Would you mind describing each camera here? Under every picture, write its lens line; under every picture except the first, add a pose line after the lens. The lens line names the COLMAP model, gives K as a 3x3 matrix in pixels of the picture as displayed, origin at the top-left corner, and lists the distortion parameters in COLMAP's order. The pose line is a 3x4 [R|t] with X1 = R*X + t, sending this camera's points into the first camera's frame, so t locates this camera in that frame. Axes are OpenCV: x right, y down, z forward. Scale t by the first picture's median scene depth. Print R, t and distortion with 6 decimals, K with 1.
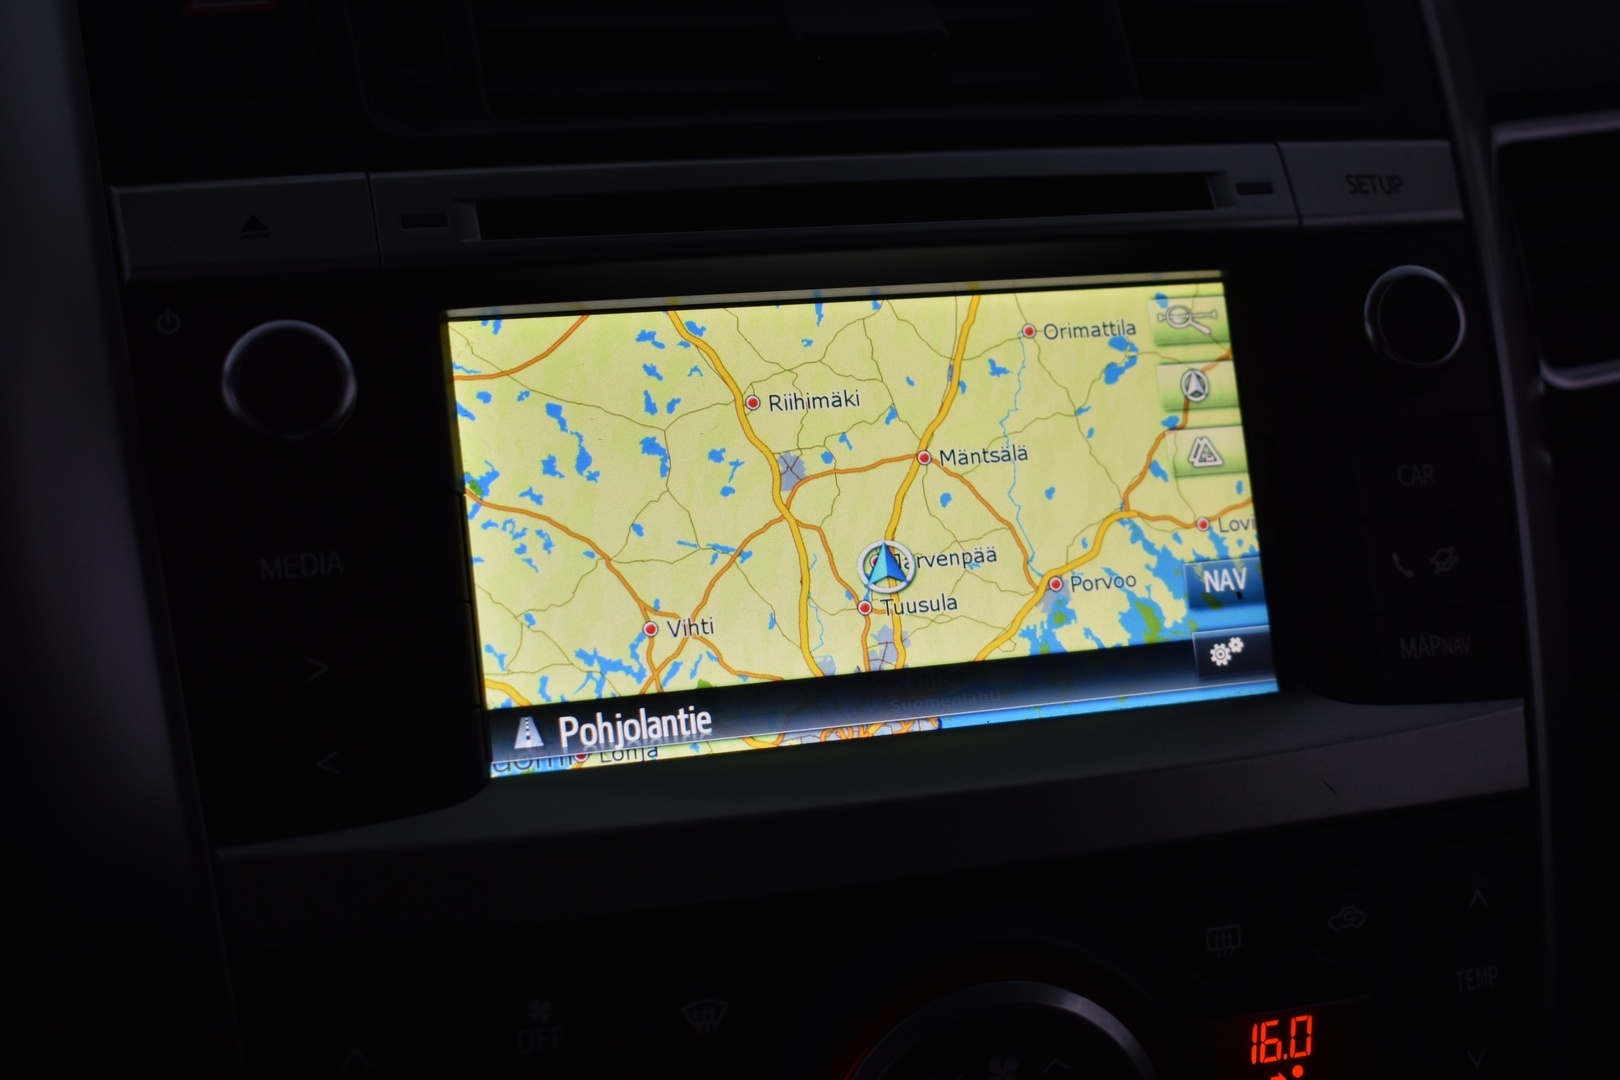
lens RADIAL K [[2417.6, 0, 808.6], [0, 2417.6, 540.8], [0, 0, 1]] dist [-0.050429, 0.000000]
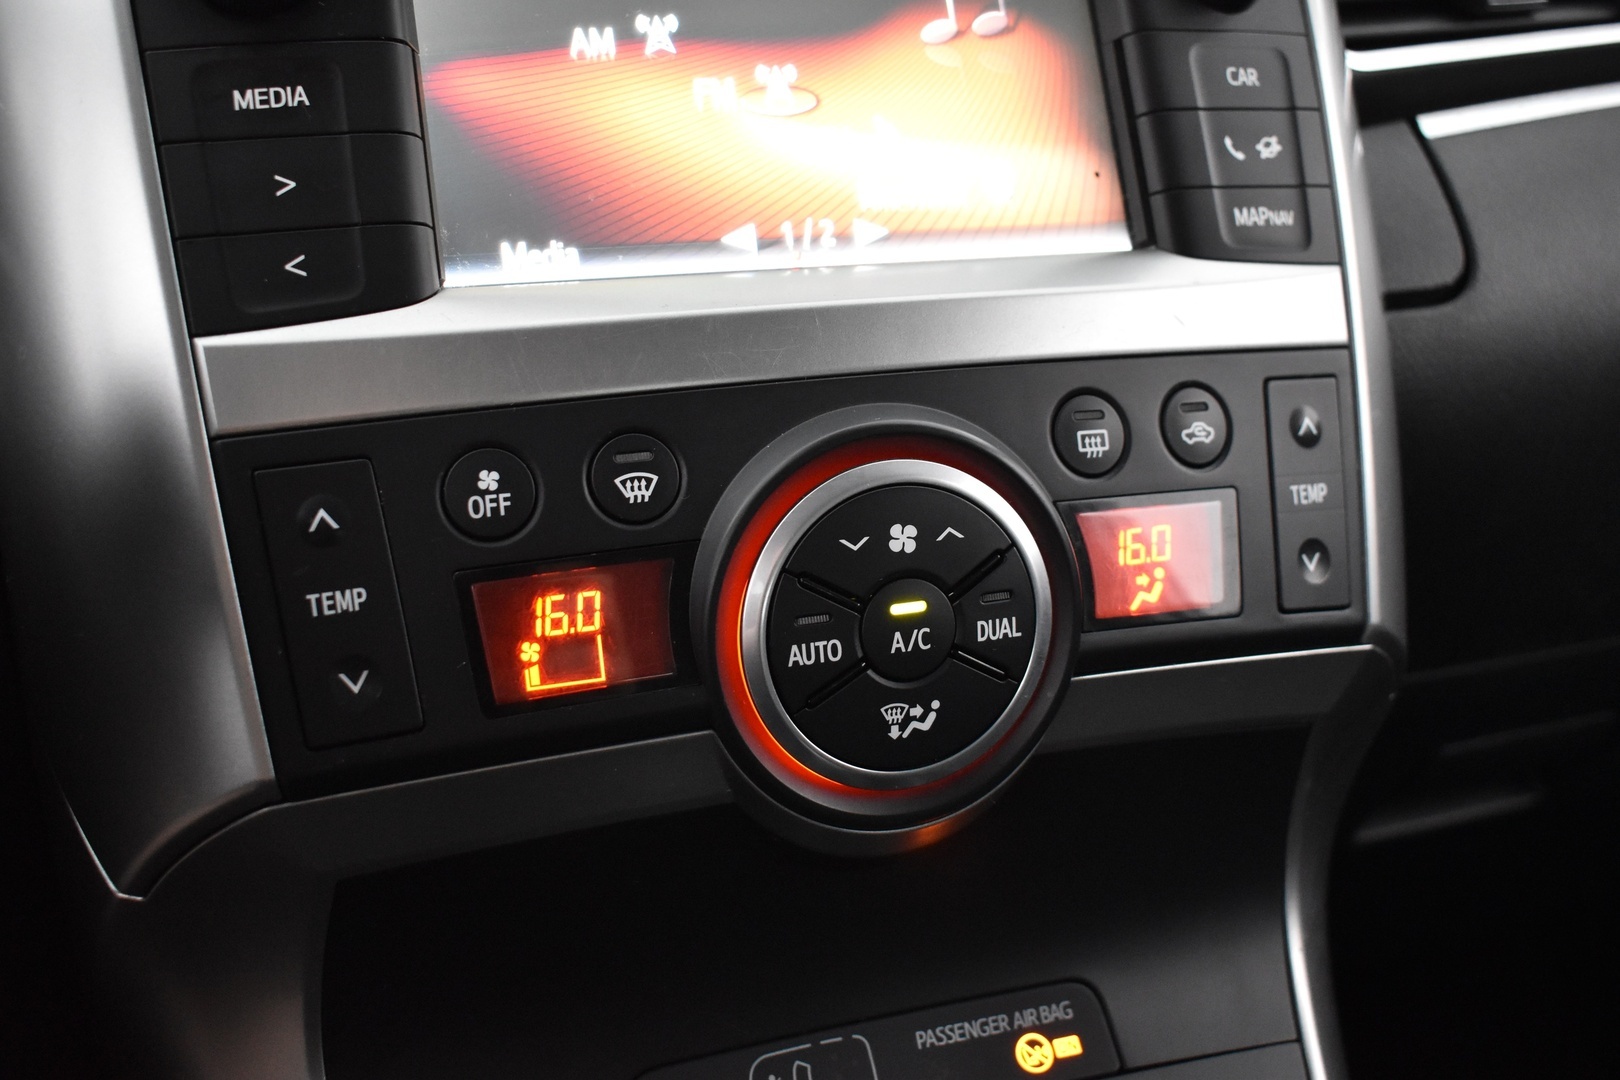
lens RADIAL K [[1778.9, 0, 816.9], [0, 1778.9, 541.5], [0, 0, 1]] dist [-0.081459, 0.000000]
pose [[0.999248, -0.025445, 0.029243, 0.014252], [0.025375, 0.999674, 0.002754, 0.198903], [-0.029303, -0.002010, 0.999569, 0.152904]]
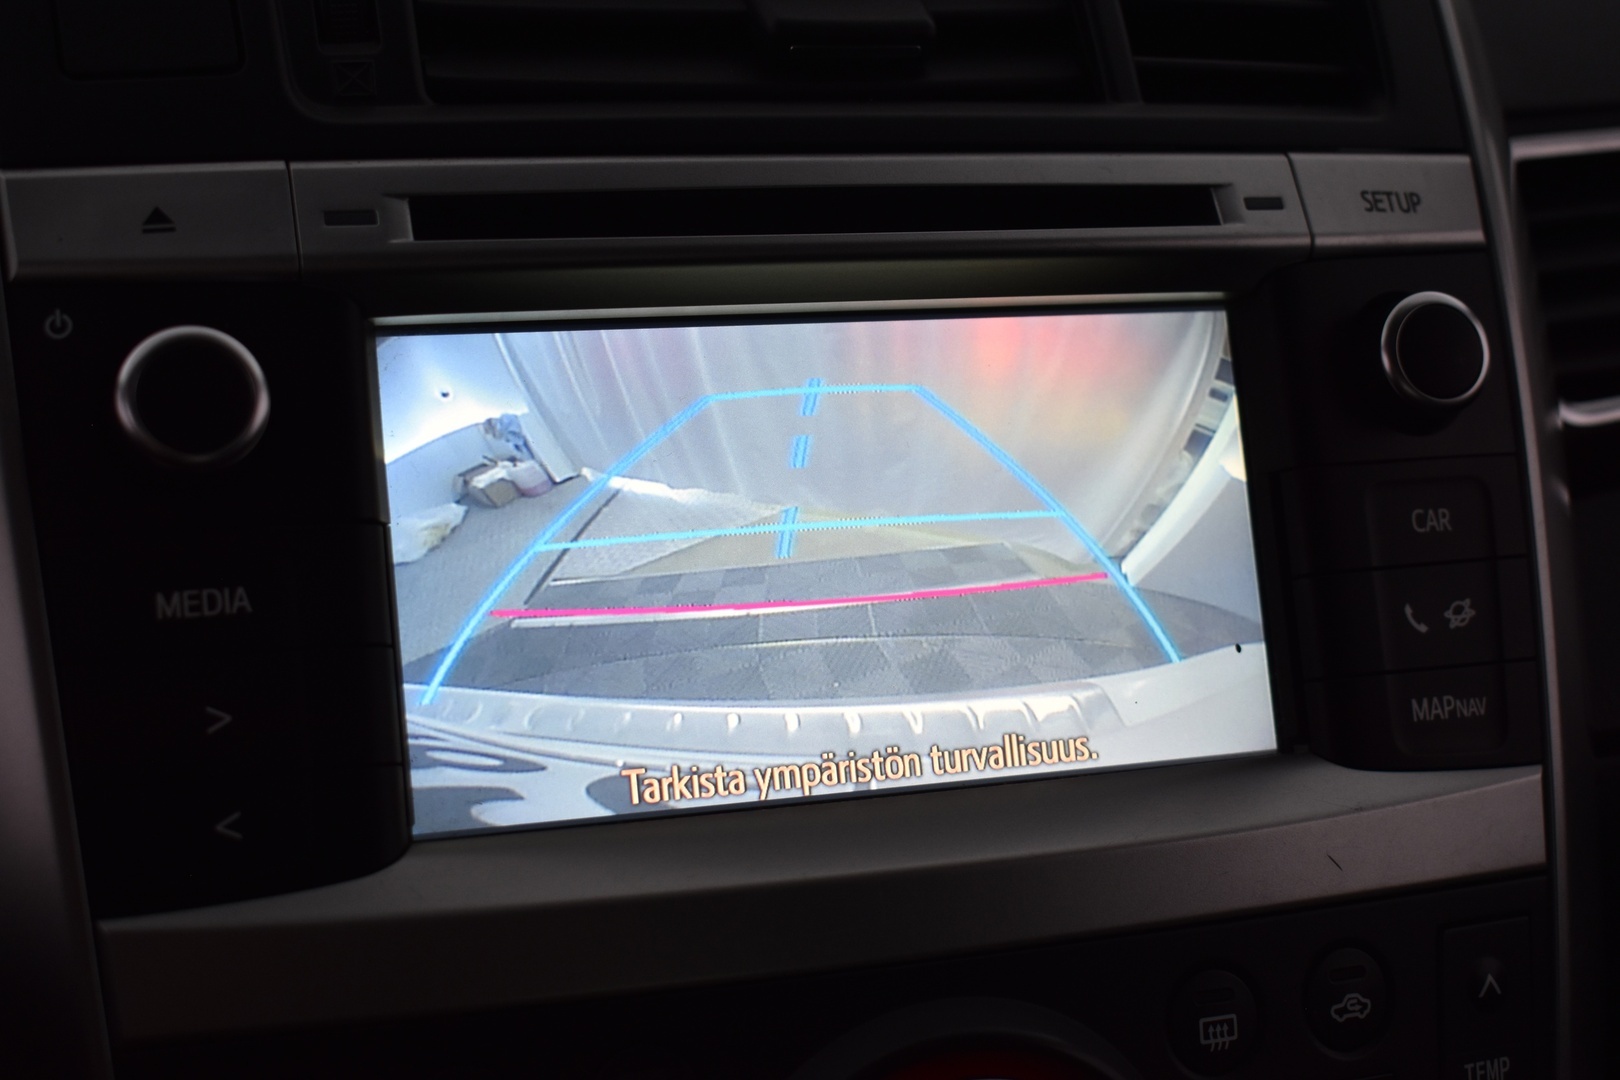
lens RADIAL K [[2417.6, 0, 808.6], [0, 2417.6, 539.1], [0, 0, 1]] dist [-0.050429, 0.000000]
pose [[0.999235, 0.021236, 0.032830, -0.015316], [-0.021343, 0.999768, 0.002913, -0.018417], [-0.032761, -0.003611, 0.999457, 0.094632]]
